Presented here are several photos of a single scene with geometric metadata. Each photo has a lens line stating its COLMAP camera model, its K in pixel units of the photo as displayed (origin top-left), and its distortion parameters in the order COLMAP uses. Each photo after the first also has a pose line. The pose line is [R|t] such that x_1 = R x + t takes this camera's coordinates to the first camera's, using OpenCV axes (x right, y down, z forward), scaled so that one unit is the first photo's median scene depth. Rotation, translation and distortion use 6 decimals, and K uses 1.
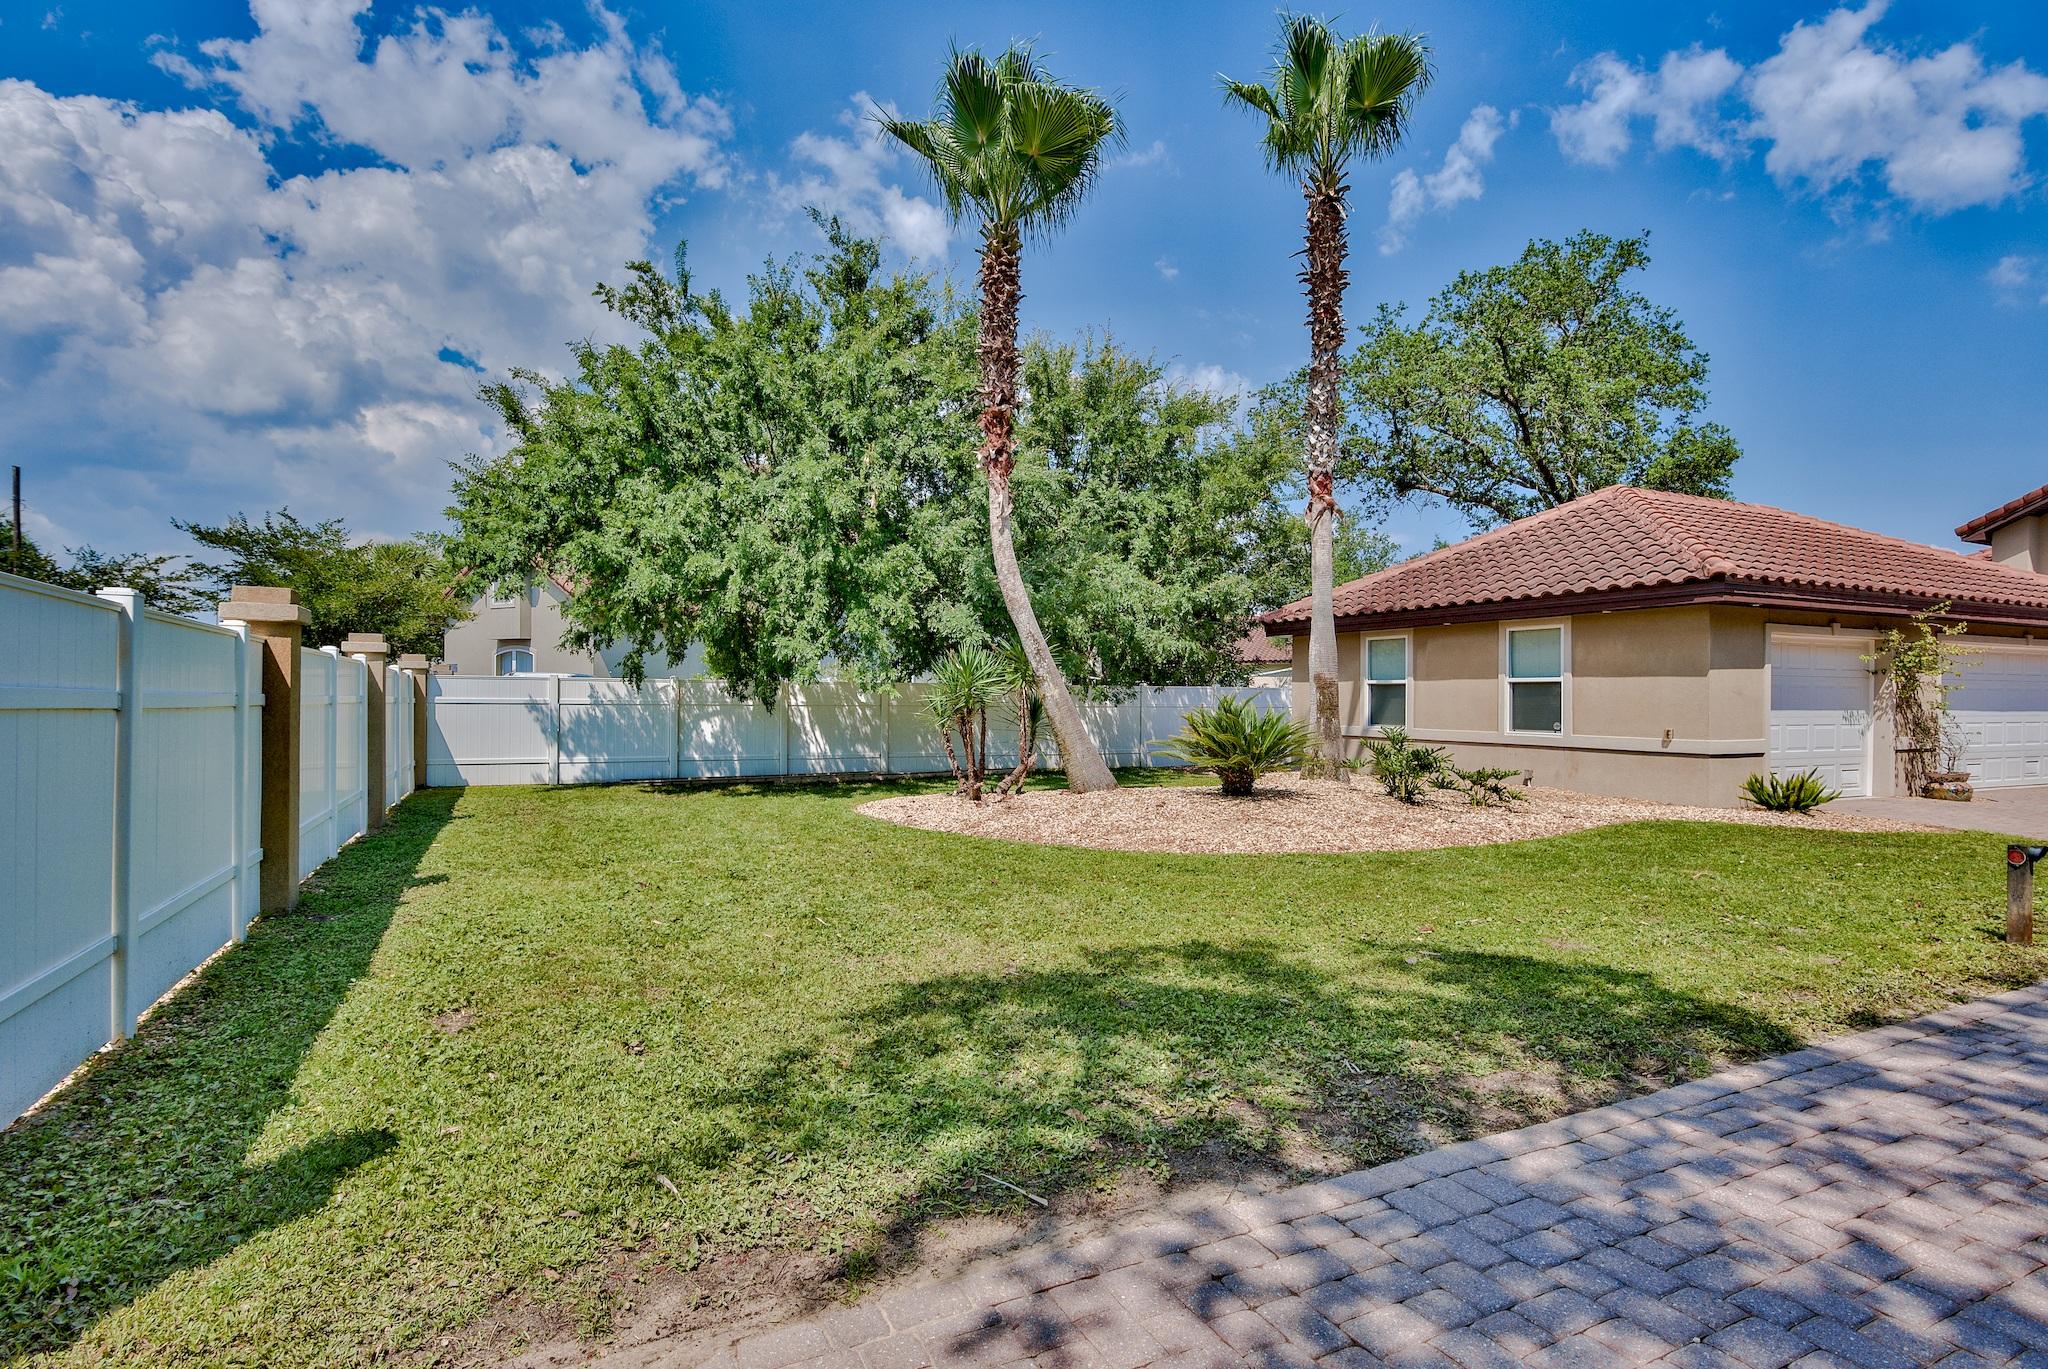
lens RADIAL K [[1026.6, 0, 1024.0], [0, 1026.6, 684.5], [0, 0, 1]] dist [0.002273, -0.000943]
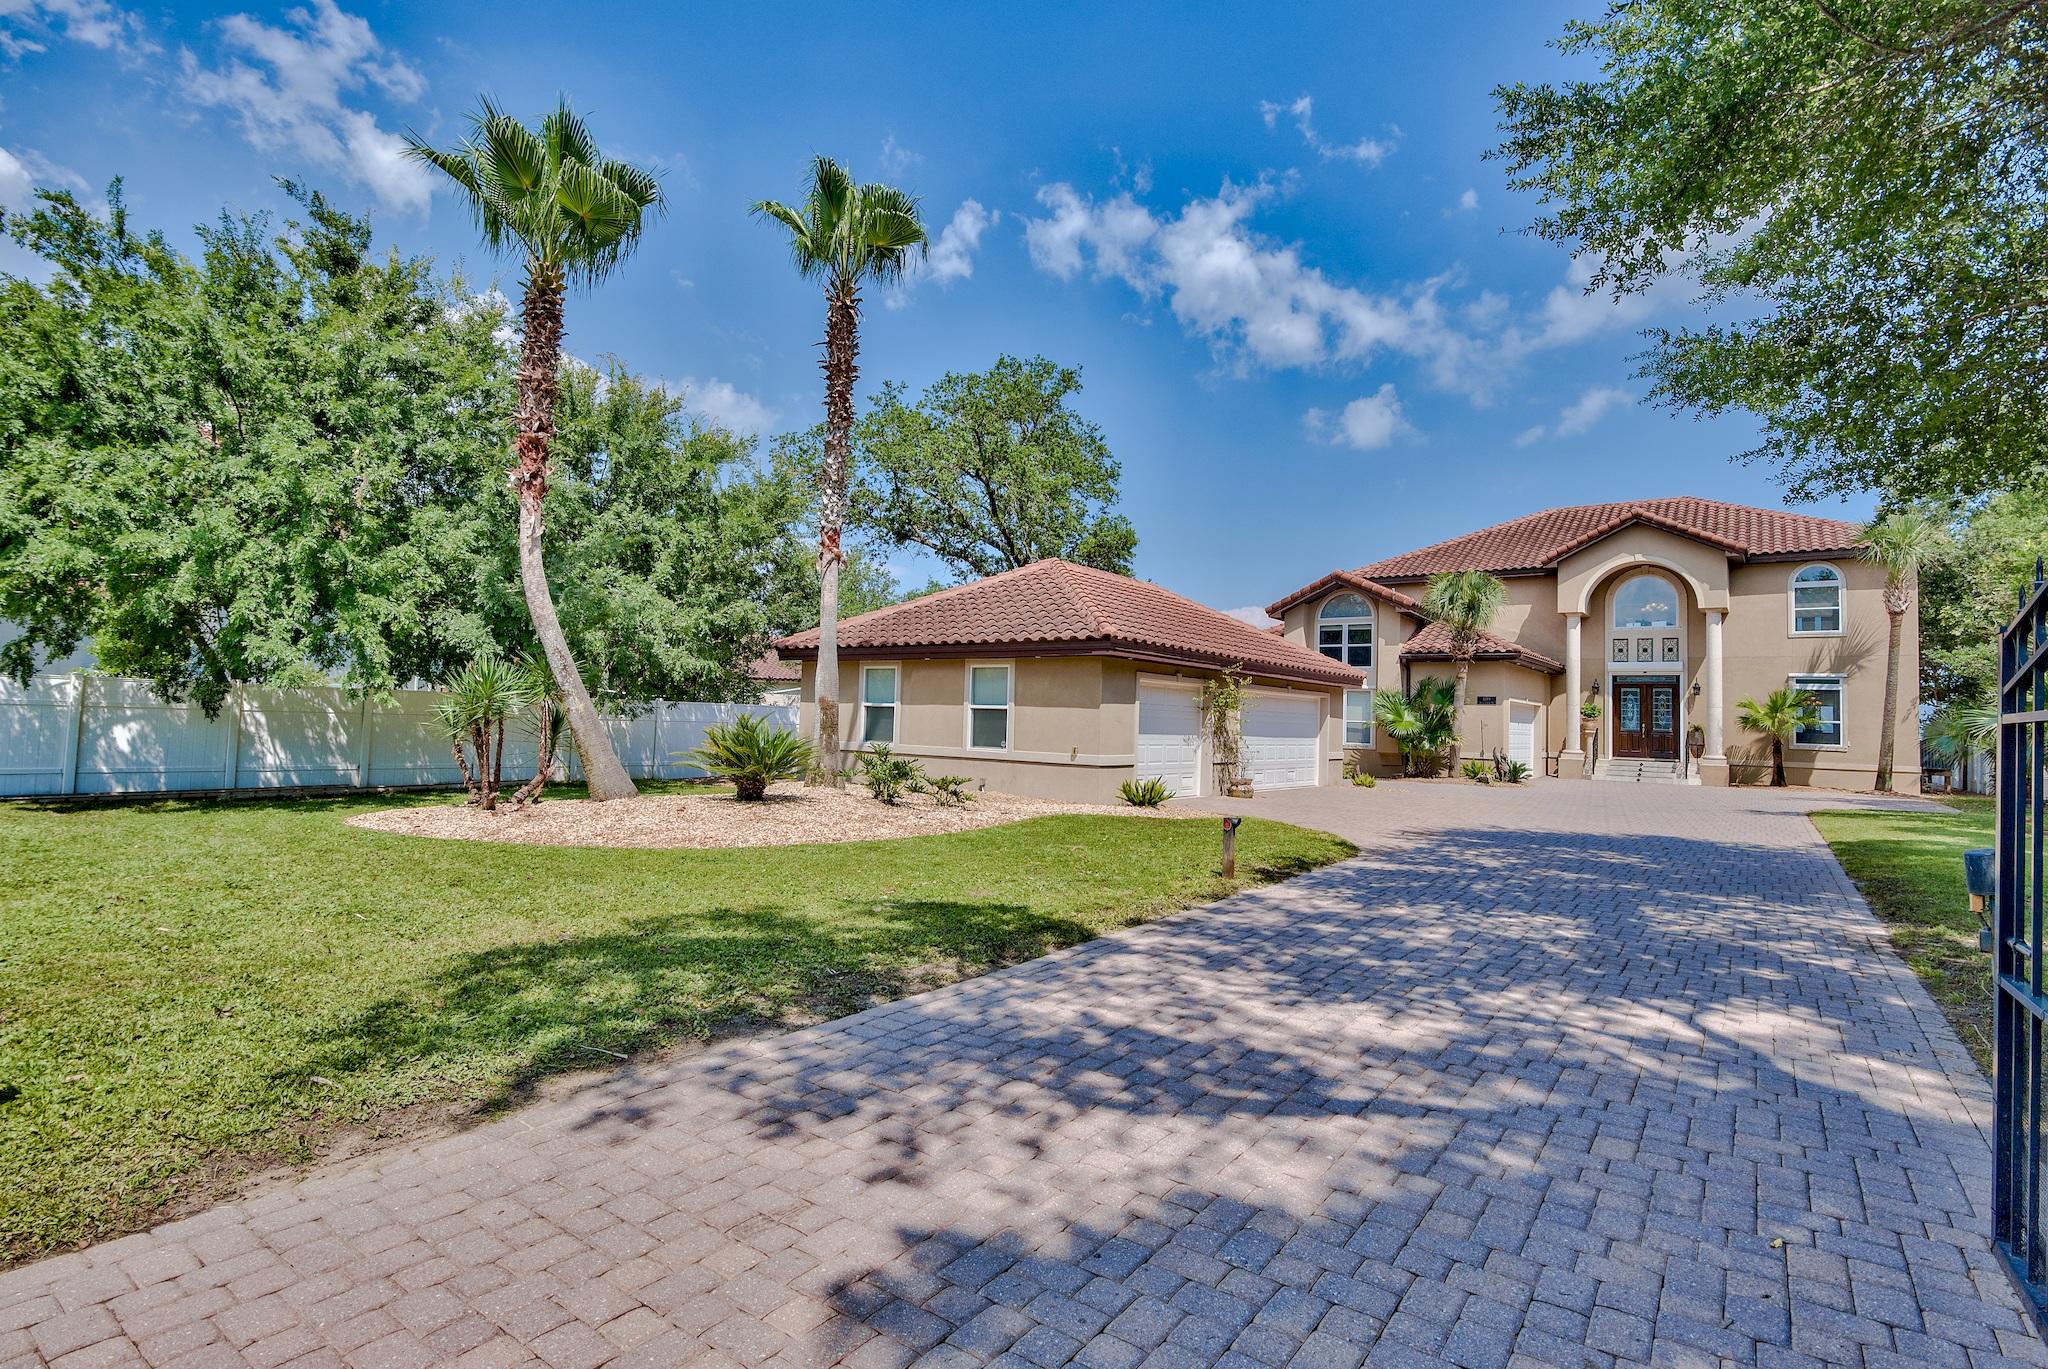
lens RADIAL K [[1001.0, 0, 1011.6], [0, 1001.0, 676.3], [0, 0, 1]] dist [-0.000733, -0.000078]
pose [[0.893849, 0.041729, 0.446423, -0.036847], [-0.030958, 0.999027, -0.031397, -0.005189], [-0.447299, 0.014244, 0.894271, -0.138155]]
